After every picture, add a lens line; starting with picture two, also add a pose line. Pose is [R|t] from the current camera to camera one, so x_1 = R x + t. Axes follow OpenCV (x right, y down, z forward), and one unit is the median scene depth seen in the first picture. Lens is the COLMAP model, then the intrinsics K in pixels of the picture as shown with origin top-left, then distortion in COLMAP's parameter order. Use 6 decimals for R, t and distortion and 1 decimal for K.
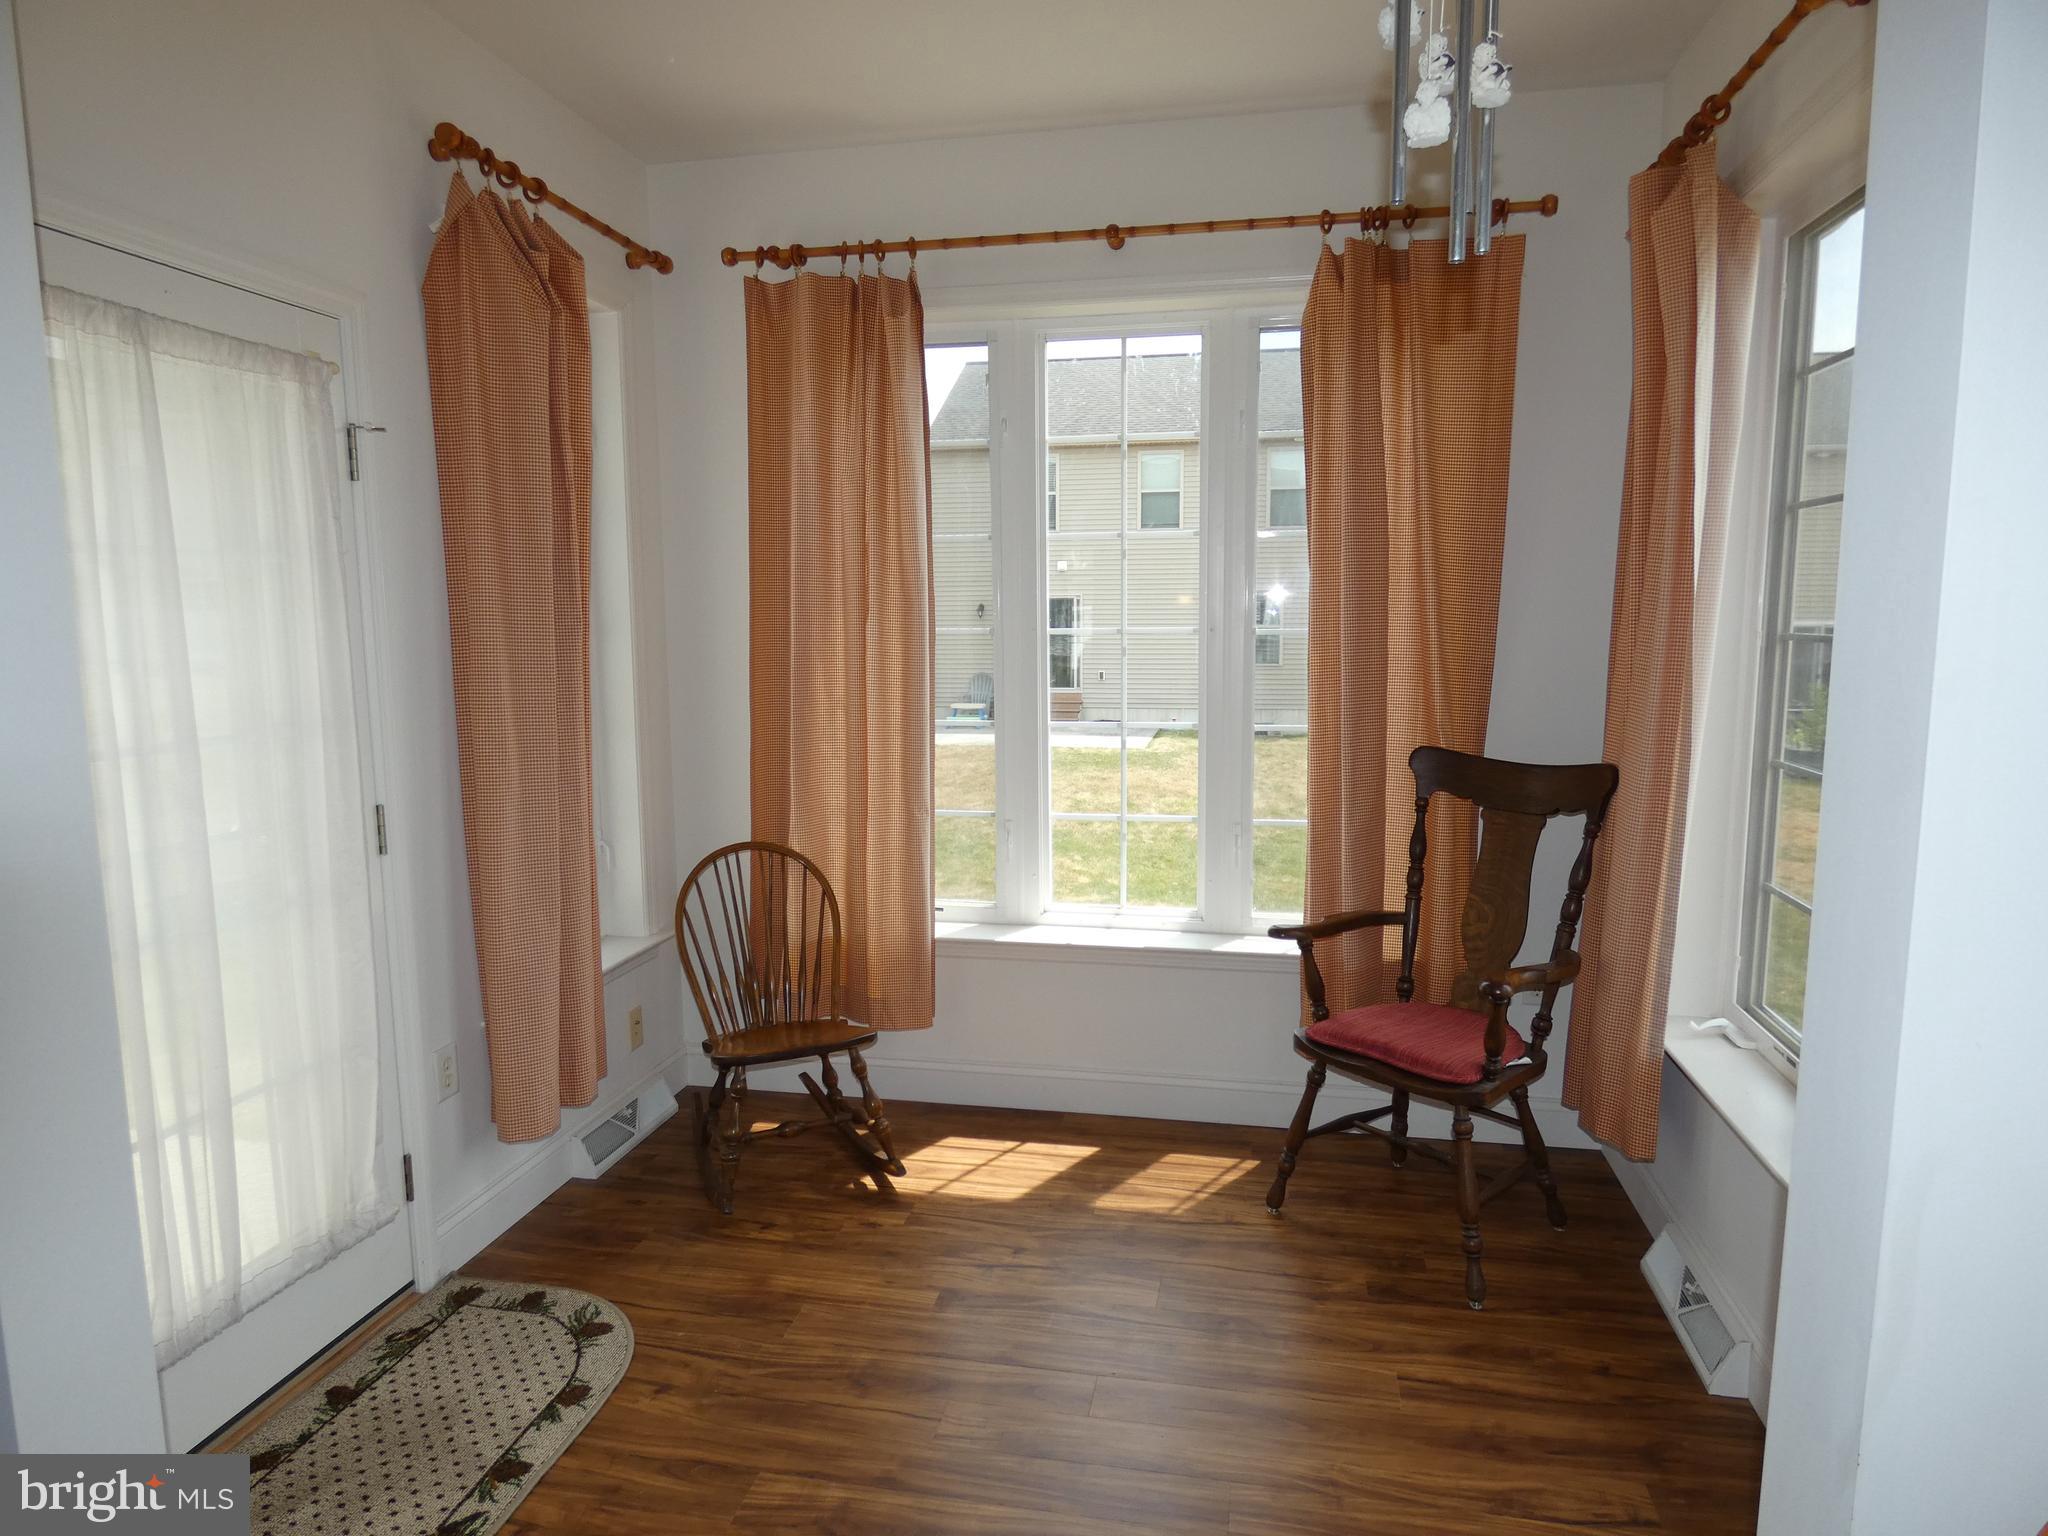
lens RADIAL K [[1220.0, 0, 1038.8], [0, 1220.0, 774.0], [0, 0, 1]] dist [-0.004484, 0.002024]
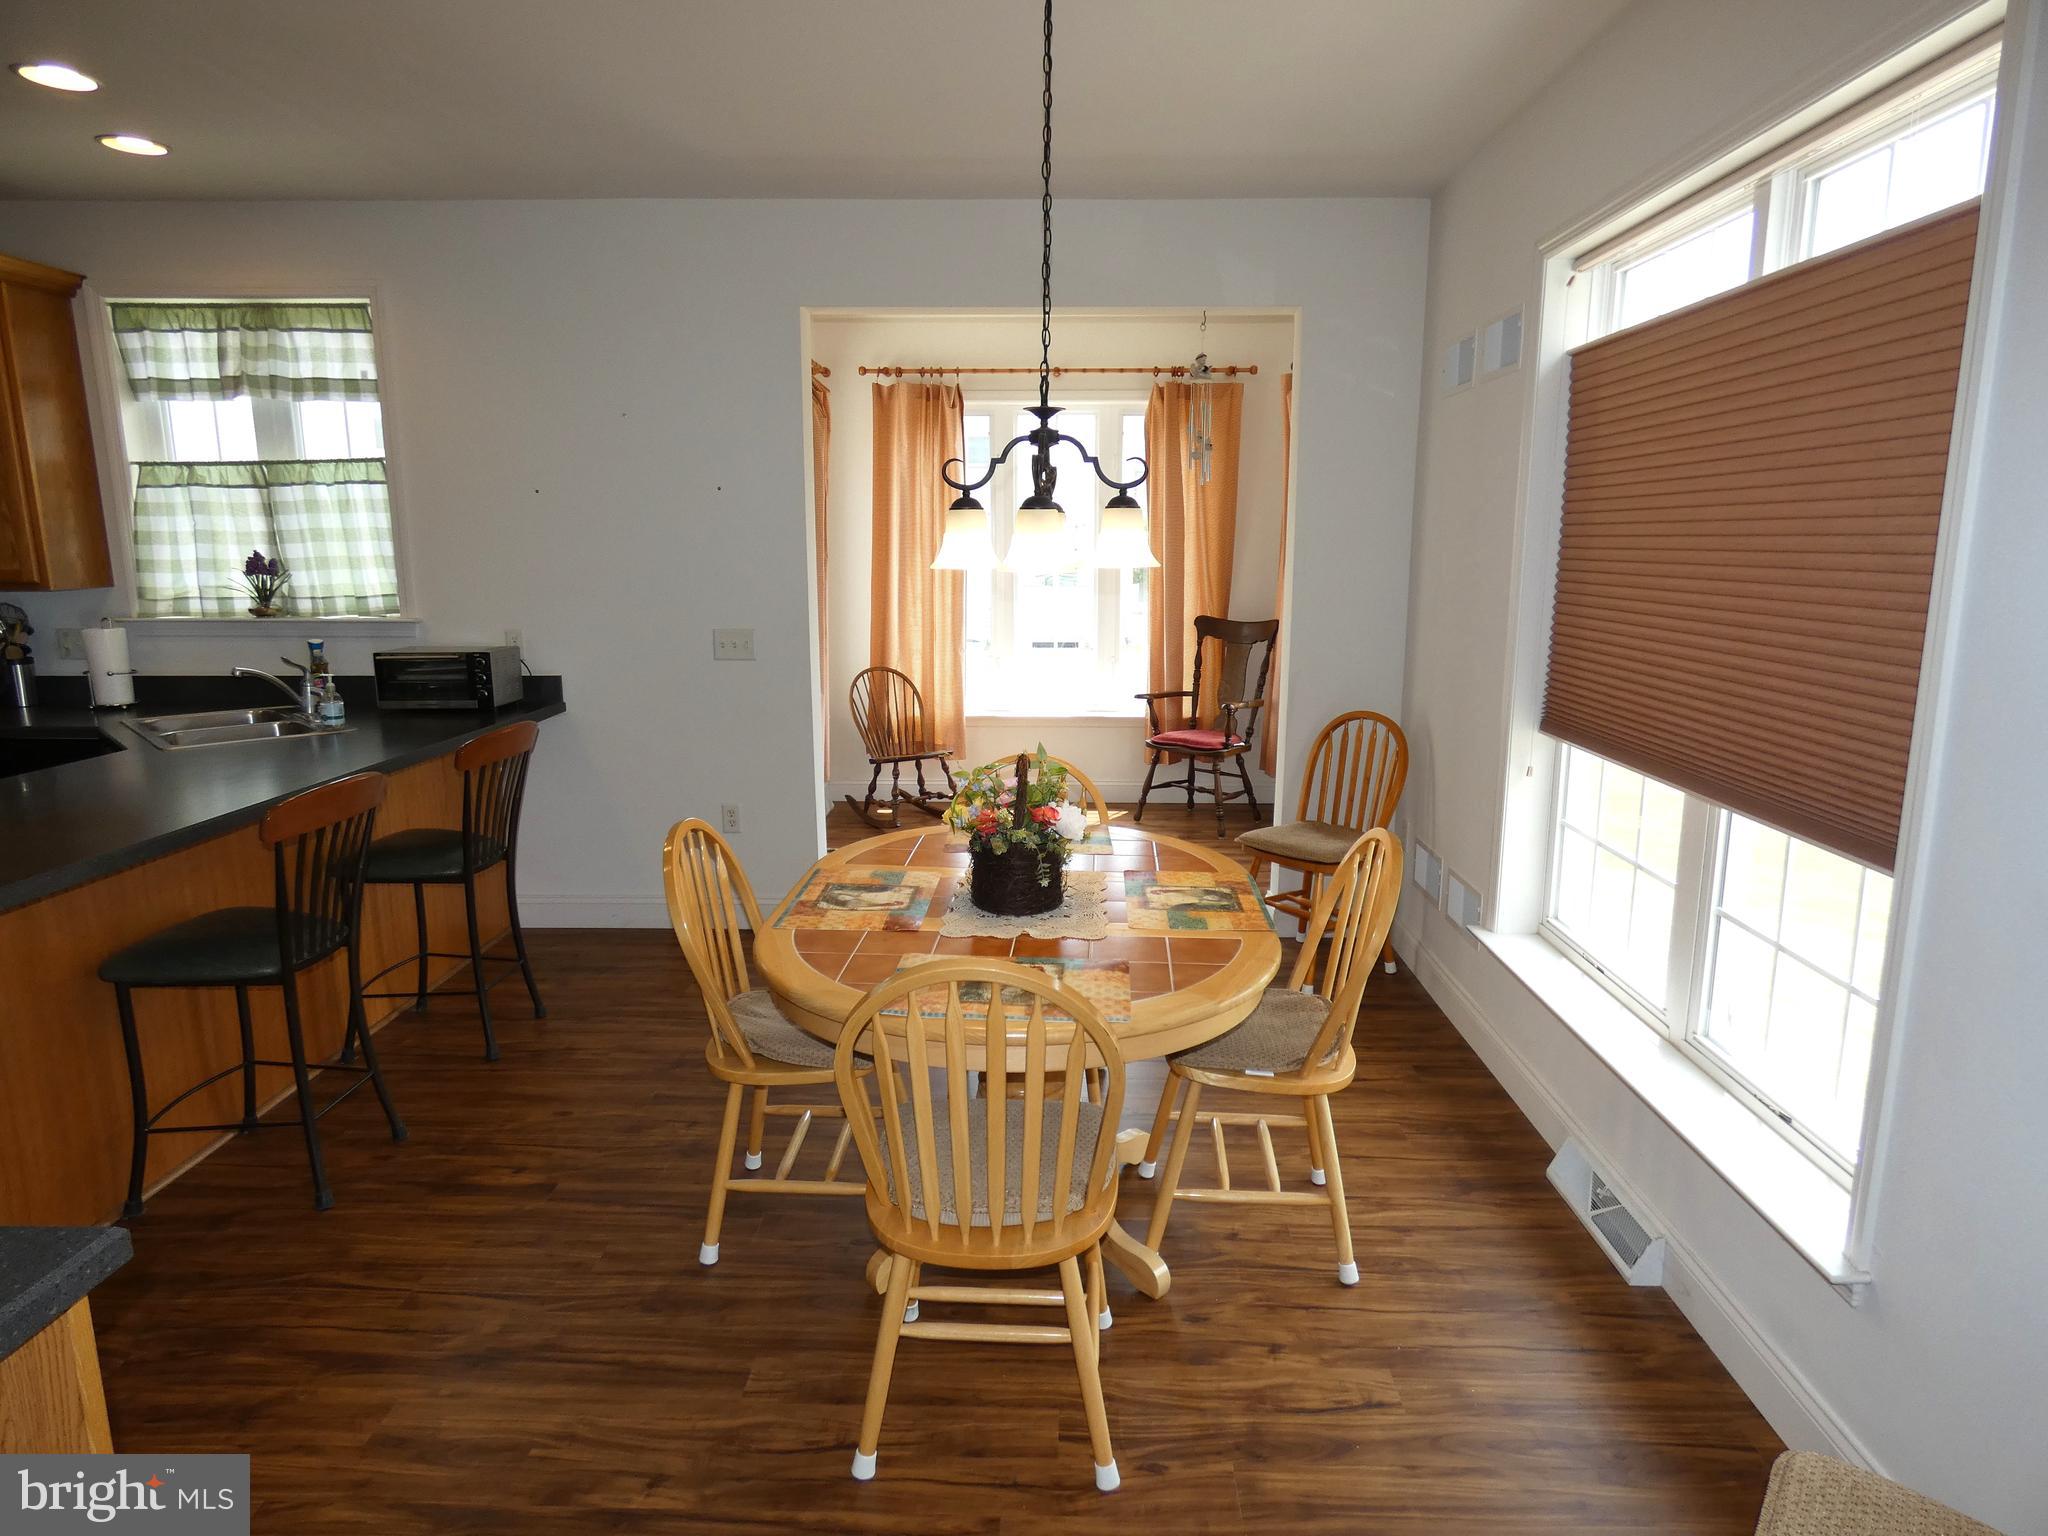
lens RADIAL K [[1220.0, 0, 1011.5], [0, 1220.0, 773.9], [0, 0, 1]] dist [-0.004484, 0.002024]
pose [[0.988172, -0.022667, 0.151664, -0.342200], [0.013764, 0.998133, 0.059500, 0.121125], [-0.152730, -0.056709, 0.986640, -1.074692]]
